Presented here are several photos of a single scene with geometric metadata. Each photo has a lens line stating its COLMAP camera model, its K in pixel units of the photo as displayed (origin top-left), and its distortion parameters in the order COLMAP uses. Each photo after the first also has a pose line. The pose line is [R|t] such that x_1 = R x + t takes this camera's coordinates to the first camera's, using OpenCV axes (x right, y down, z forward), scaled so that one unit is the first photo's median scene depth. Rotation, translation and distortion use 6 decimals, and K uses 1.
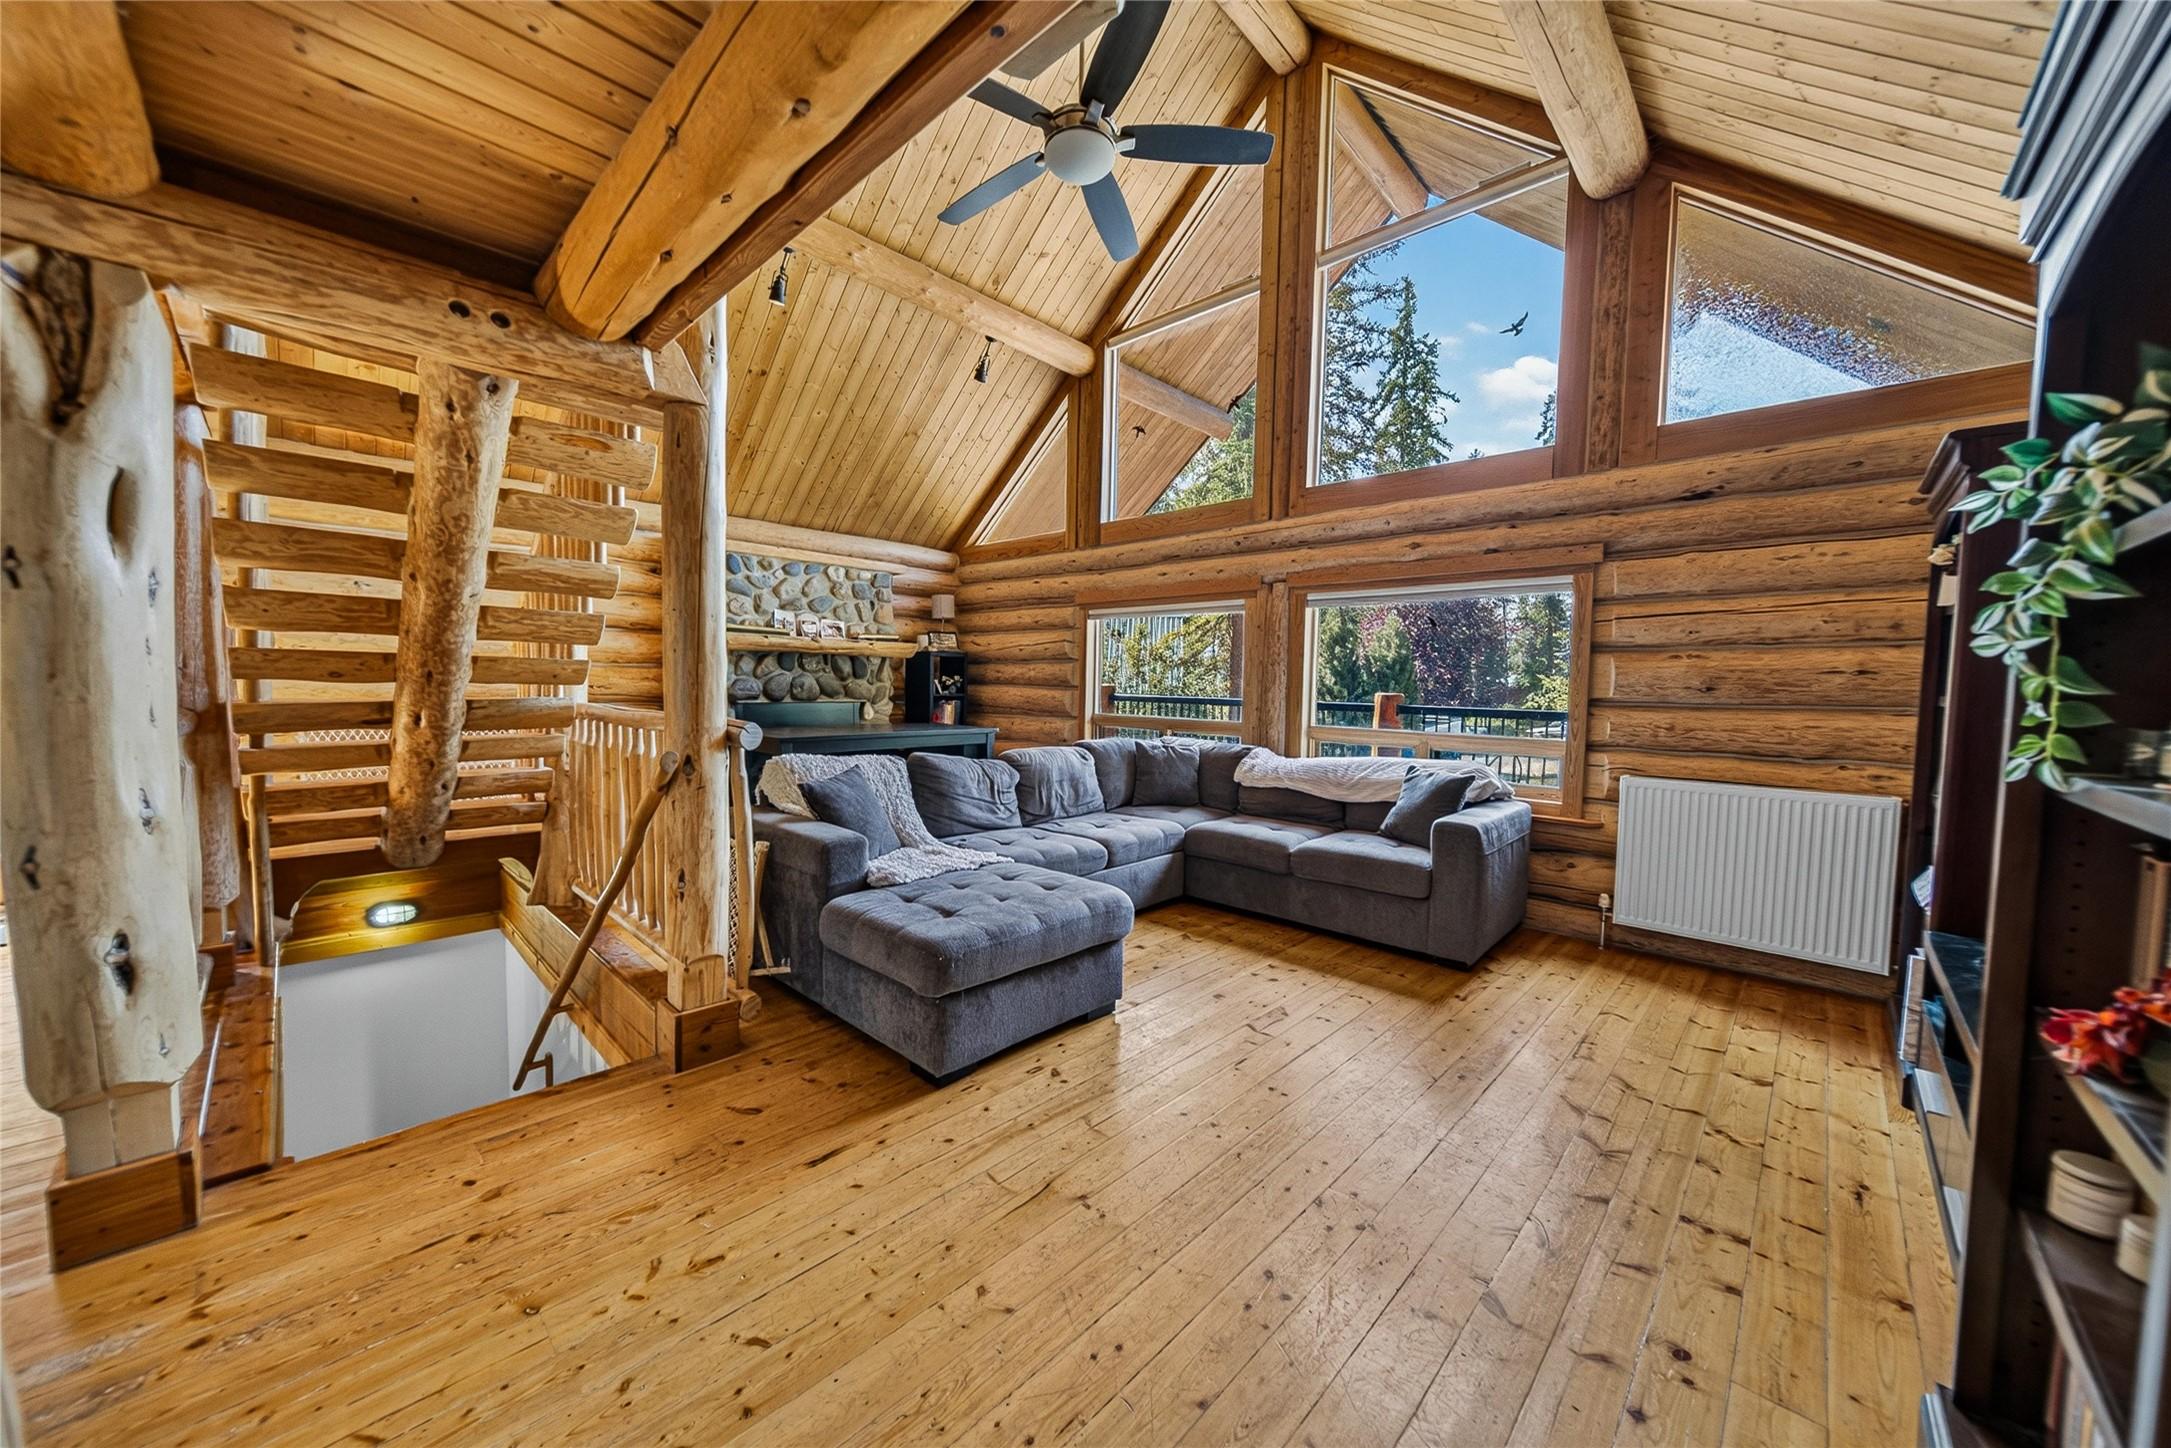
lens RADIAL K [[766.6, 0, 1087.4], [0, 766.6, 725.6], [0, 0, 1]] dist [-0.005803, -0.000238]
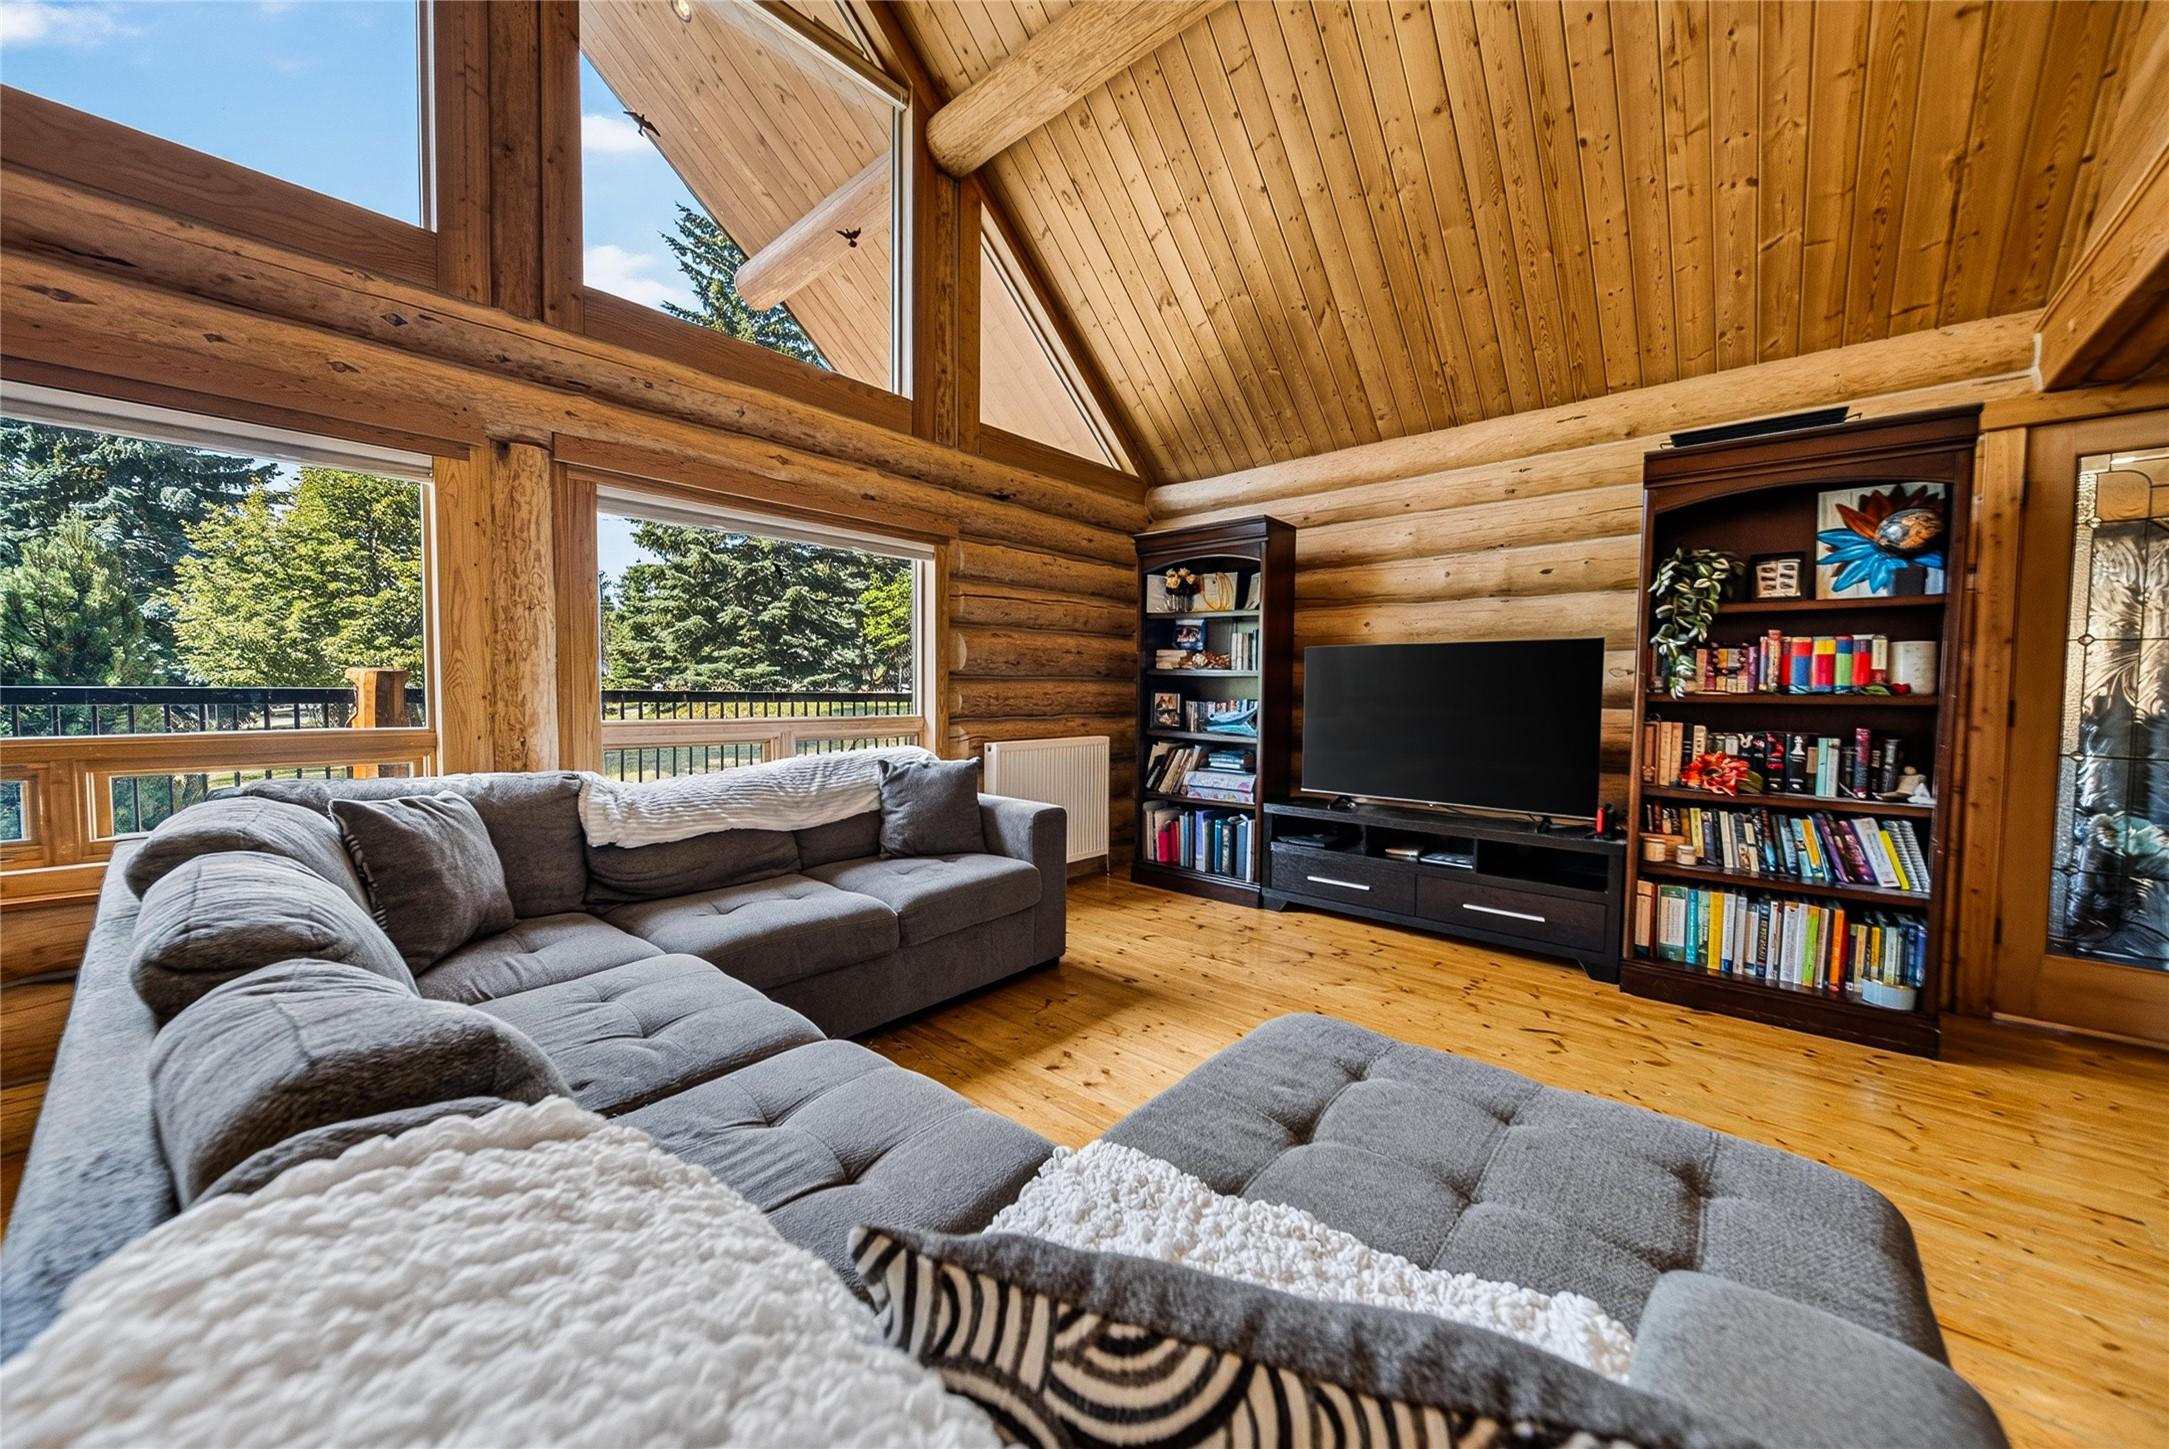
lens RADIAL K [[765.9, 0, 1081.5], [0, 765.9, 730.0], [0, 0, 1]] dist [-0.005803, -0.000238]
pose [[-0.034322, -0.068733, 0.997044, -0.312211], [0.052556, 0.996128, 0.070479, -0.018058], [-0.998028, 0.054820, -0.030577, 0.745559]]
